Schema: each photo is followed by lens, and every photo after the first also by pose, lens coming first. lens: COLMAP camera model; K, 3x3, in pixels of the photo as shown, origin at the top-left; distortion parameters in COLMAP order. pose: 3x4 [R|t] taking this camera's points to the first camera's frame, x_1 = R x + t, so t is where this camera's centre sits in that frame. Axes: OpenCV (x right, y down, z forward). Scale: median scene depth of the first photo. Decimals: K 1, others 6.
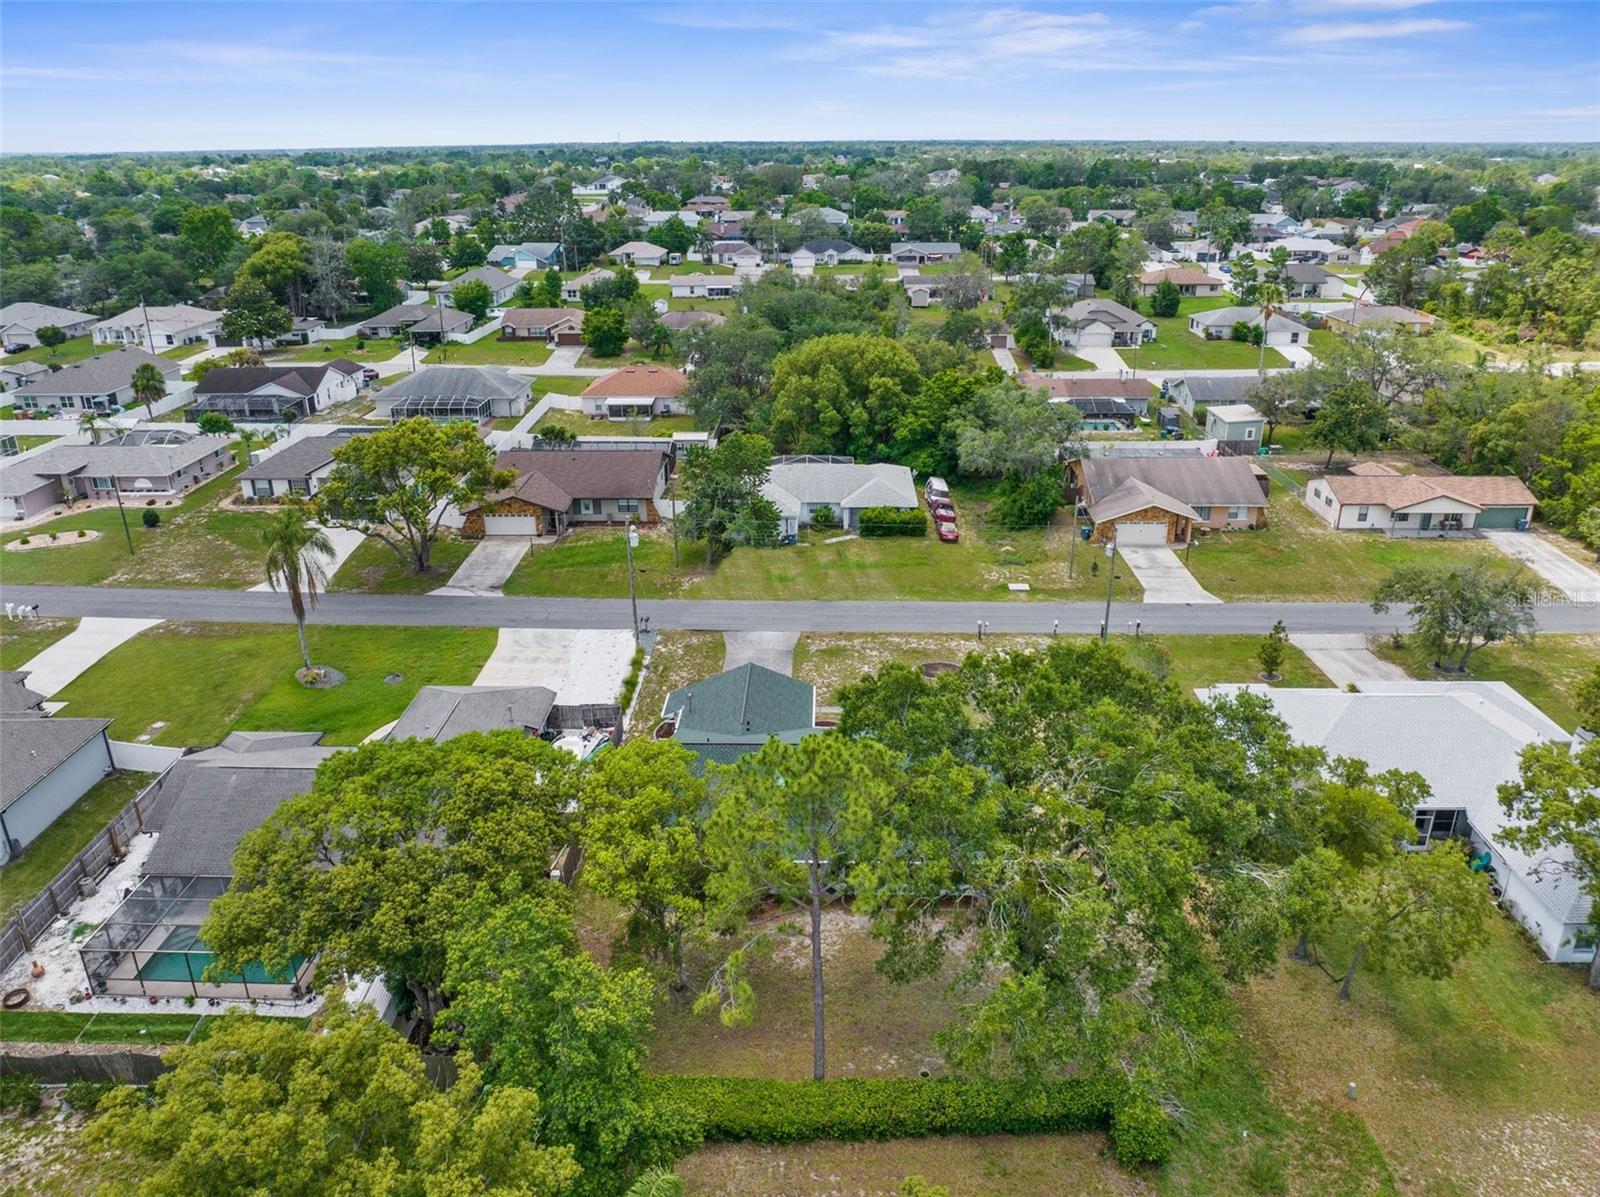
lens RADIAL K [[1117.4, 0, 800.0], [0, 1117.4, 598.5], [0, 0, 1]] dist [-0.017774, -0.051221]
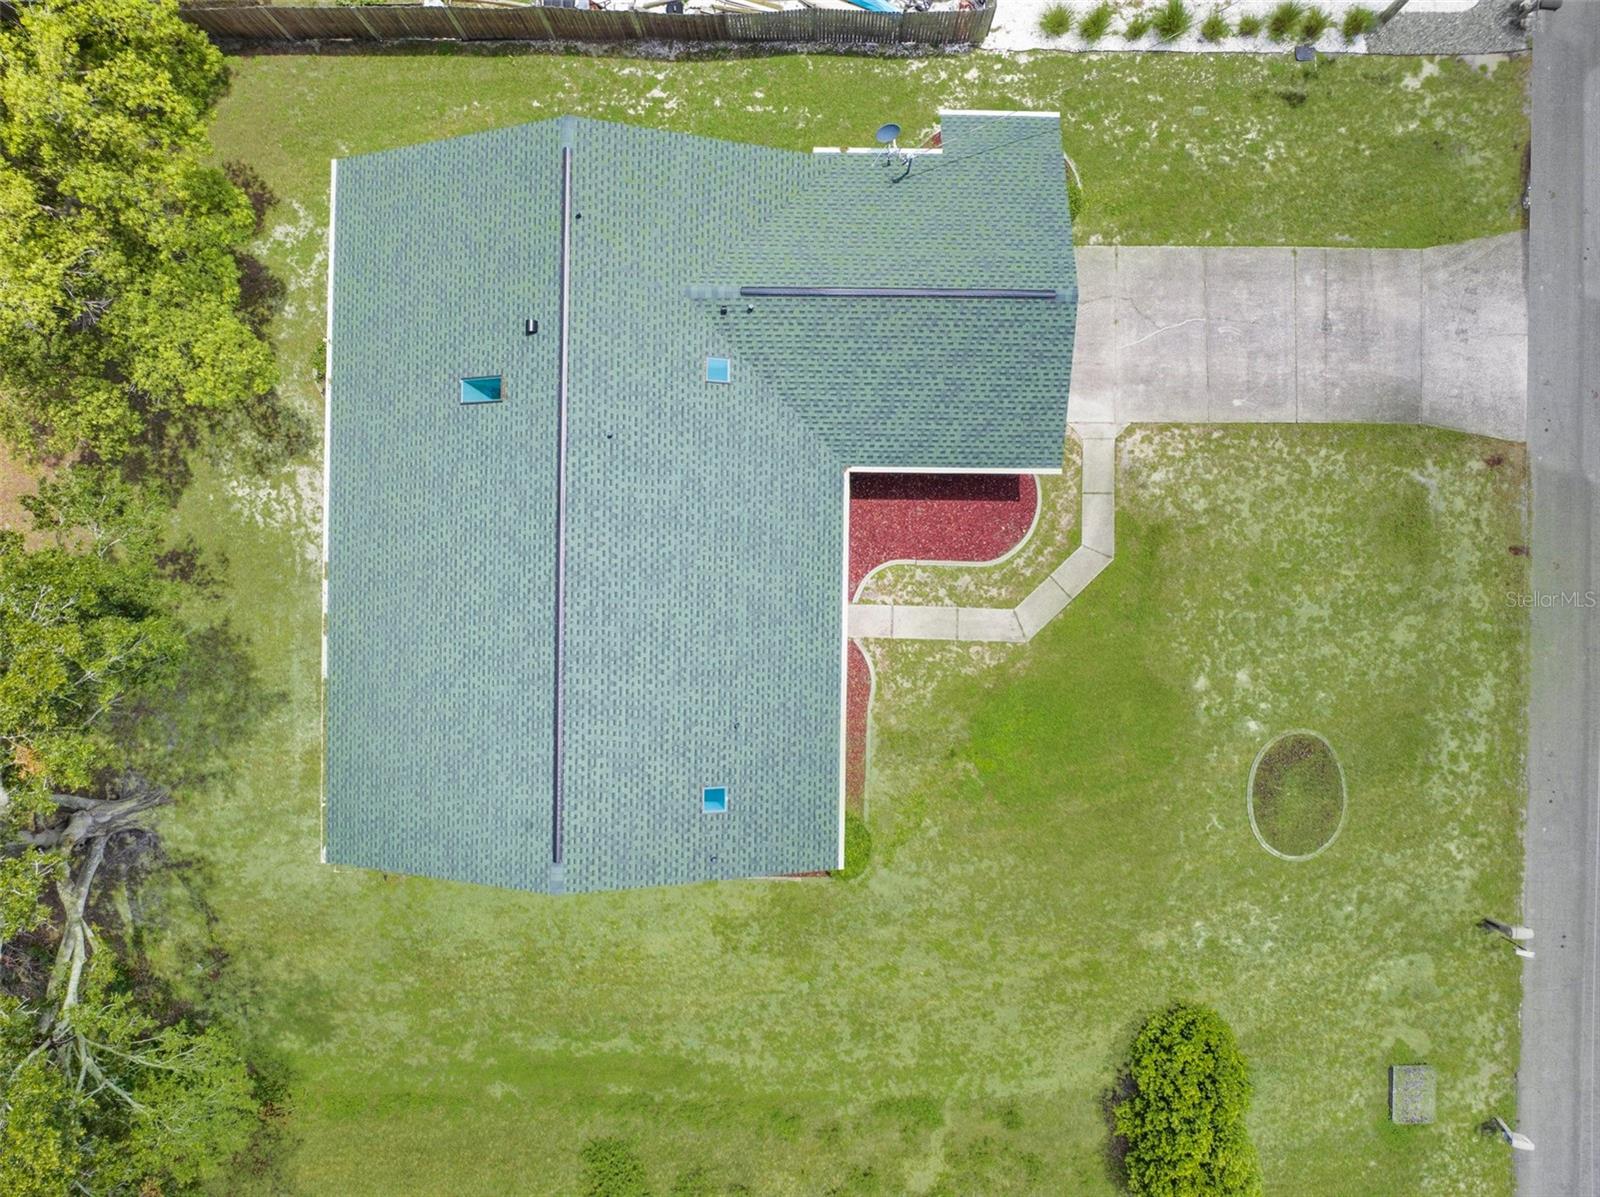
lens RADIAL K [[1130.2, 0, 800.0], [0, 1130.2, 598.5], [0, 0, 1]] dist [-0.065264, 0.049547]
pose [[0.014702, 0.999848, 0.009372, 0.034431], [-0.377816, -0.003123, 0.925875, -0.165703], [0.925764, -0.017153, 0.377713, 0.489547]]
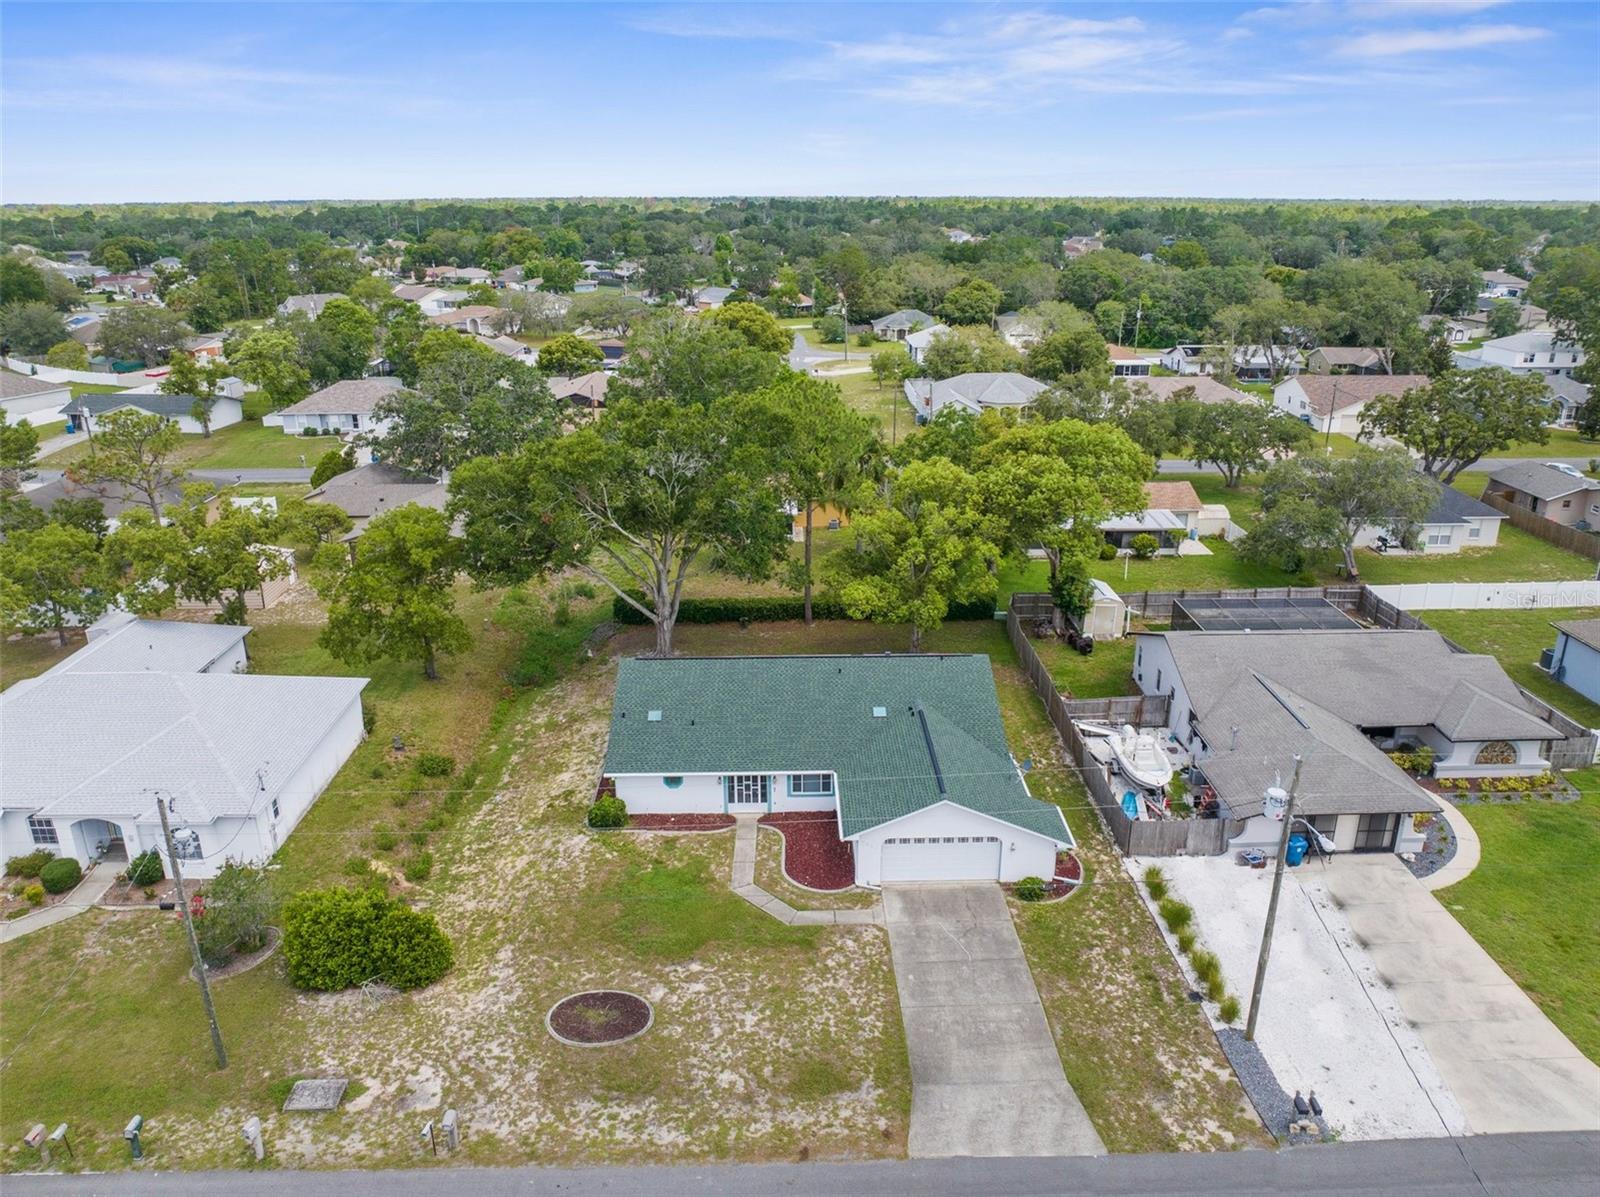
lens RADIAL K [[1115.0, 0, 807.2], [0, 1115.0, 610.0], [0, 0, 1]] dist [-0.022637, -0.027557]
pose [[-0.998668, 0.026739, -0.044135, 0.035982], [-0.010318, 0.734540, 0.678487, -0.278710], [0.050561, 0.678038, -0.733286, 0.878016]]
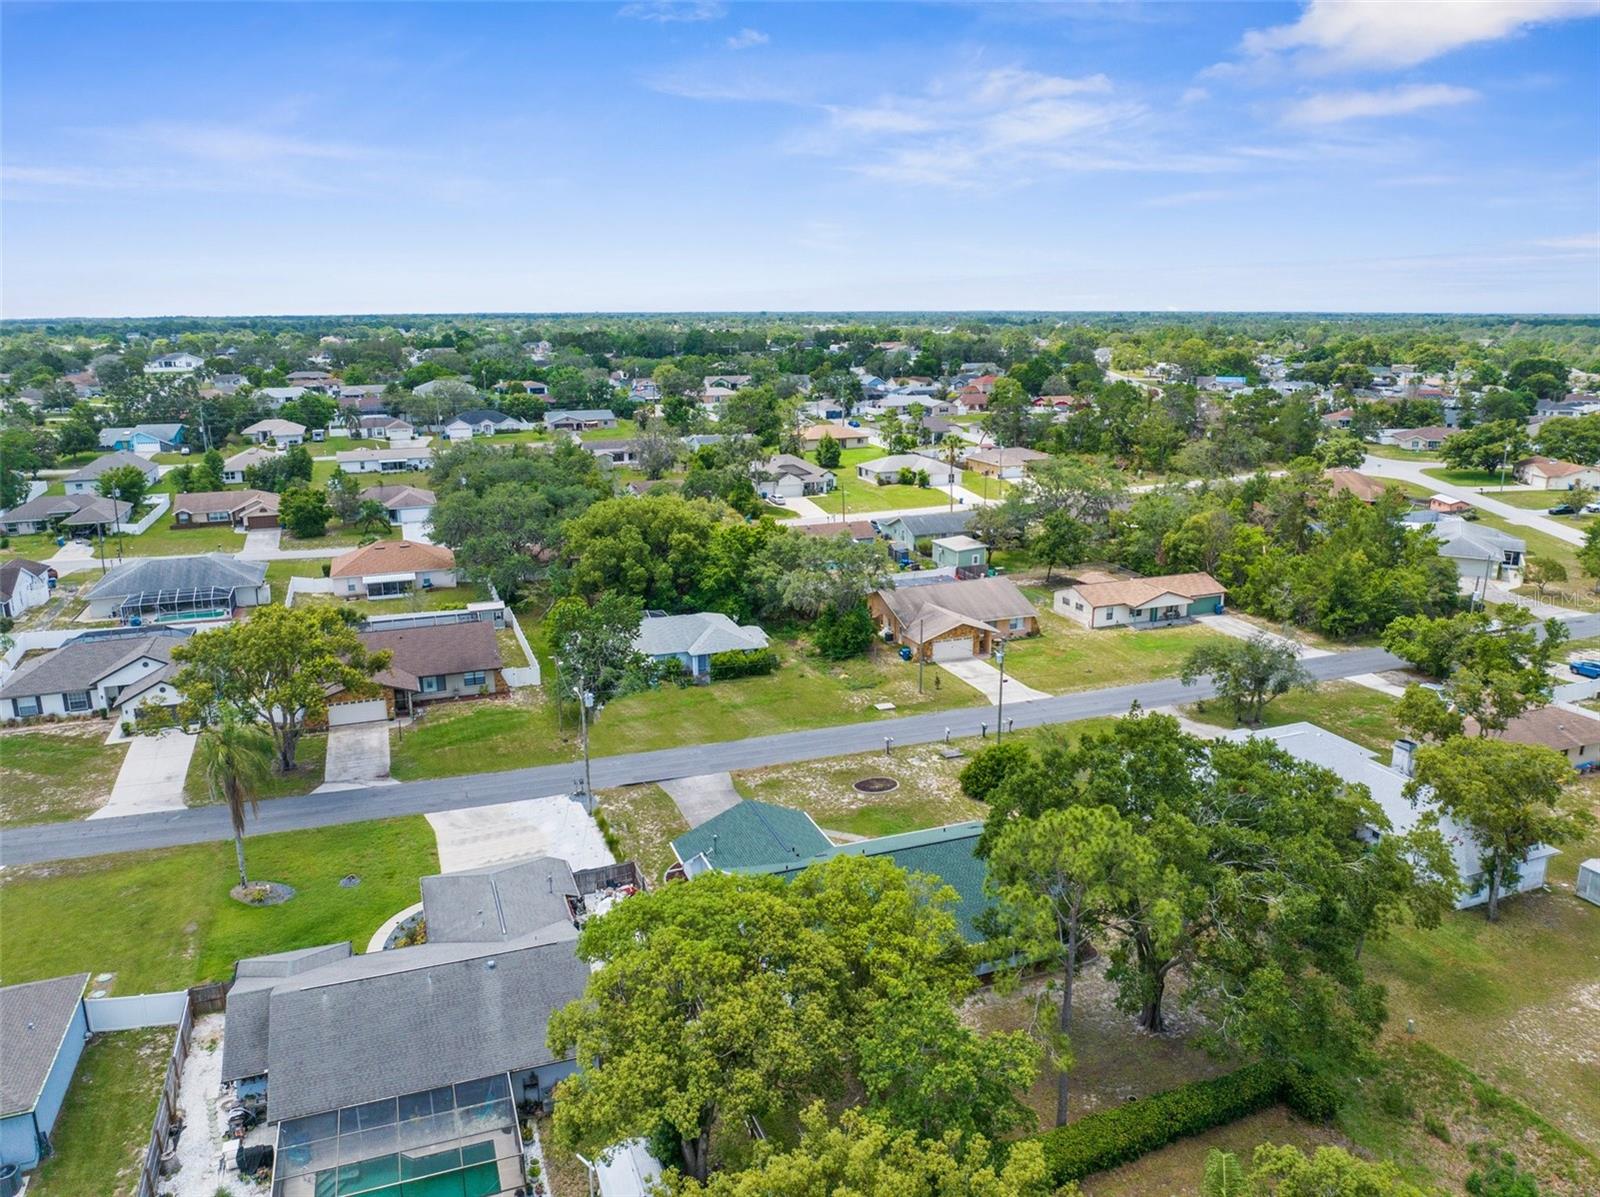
lens RADIAL K [[1115.0, 0, 807.2], [0, 1115.0, 610.0], [0, 0, 1]] dist [-0.022637, -0.027557]
pose [[0.925878, -0.093473, 0.366076, -0.228364], [0.140259, 0.984710, -0.103309, -0.000848], [-0.350823, 0.146997, 0.924833, -0.008212]]
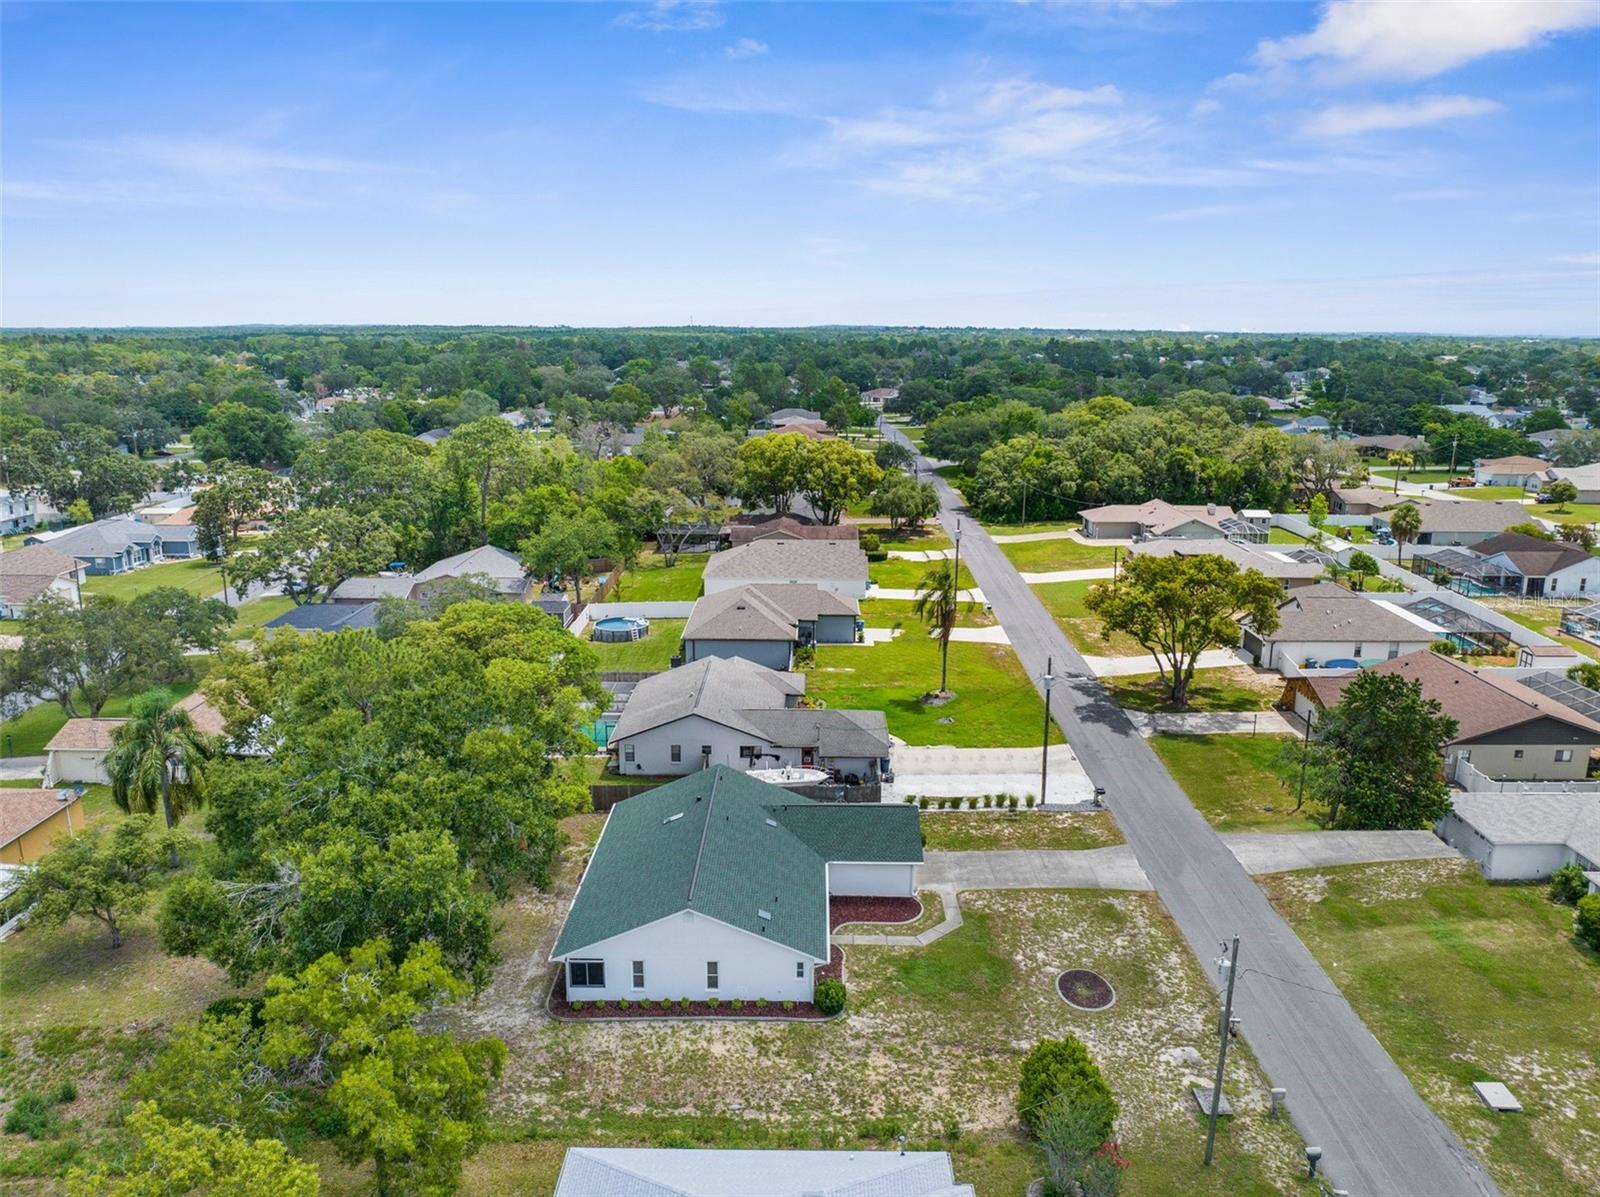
lens RADIAL K [[1115.0, 0, 807.2], [0, 1115.0, 610.0], [0, 0, 1]] dist [-0.022637, -0.027557]
pose [[0.019249, 0.252975, -0.967281, 0.520819], [-0.386049, 0.894313, 0.226210, -0.169483], [0.922277, 0.369064, 0.114875, 0.475971]]
